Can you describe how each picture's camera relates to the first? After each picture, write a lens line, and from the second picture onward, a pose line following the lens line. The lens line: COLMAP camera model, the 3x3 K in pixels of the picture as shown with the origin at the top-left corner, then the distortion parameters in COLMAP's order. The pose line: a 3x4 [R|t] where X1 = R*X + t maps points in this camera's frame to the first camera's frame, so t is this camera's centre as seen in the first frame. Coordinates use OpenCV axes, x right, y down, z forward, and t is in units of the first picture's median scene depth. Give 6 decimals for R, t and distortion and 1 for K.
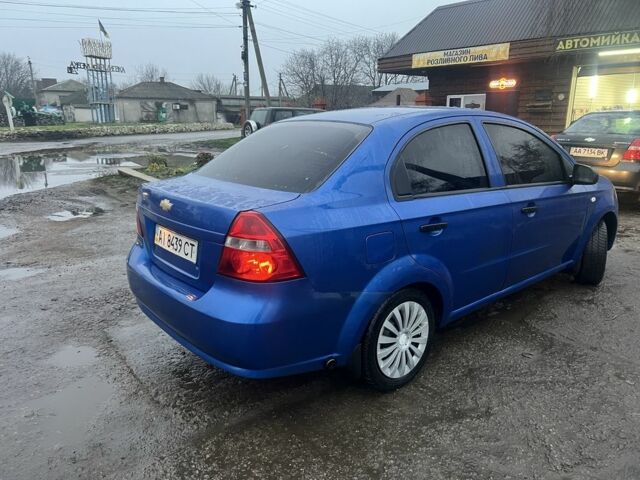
lens RADIAL K [[470.2, 0, 319.5], [0, 470.2, 237.7], [0, 0, 1]] dist [-0.000513, -0.004736]
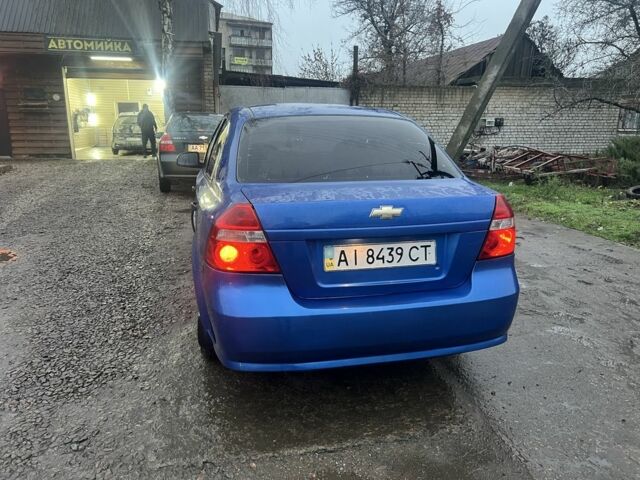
lens RADIAL K [[470.2, 0, 320.0], [0, 470.2, 240.5], [0, 0, 1]] dist [-0.000513, -0.004736]
pose [[0.468412, -0.213025, 0.857444, -0.161292], [0.212130, 0.969225, 0.124912, -0.021643], [-0.857666, 0.123380, 0.499186, 0.100185]]
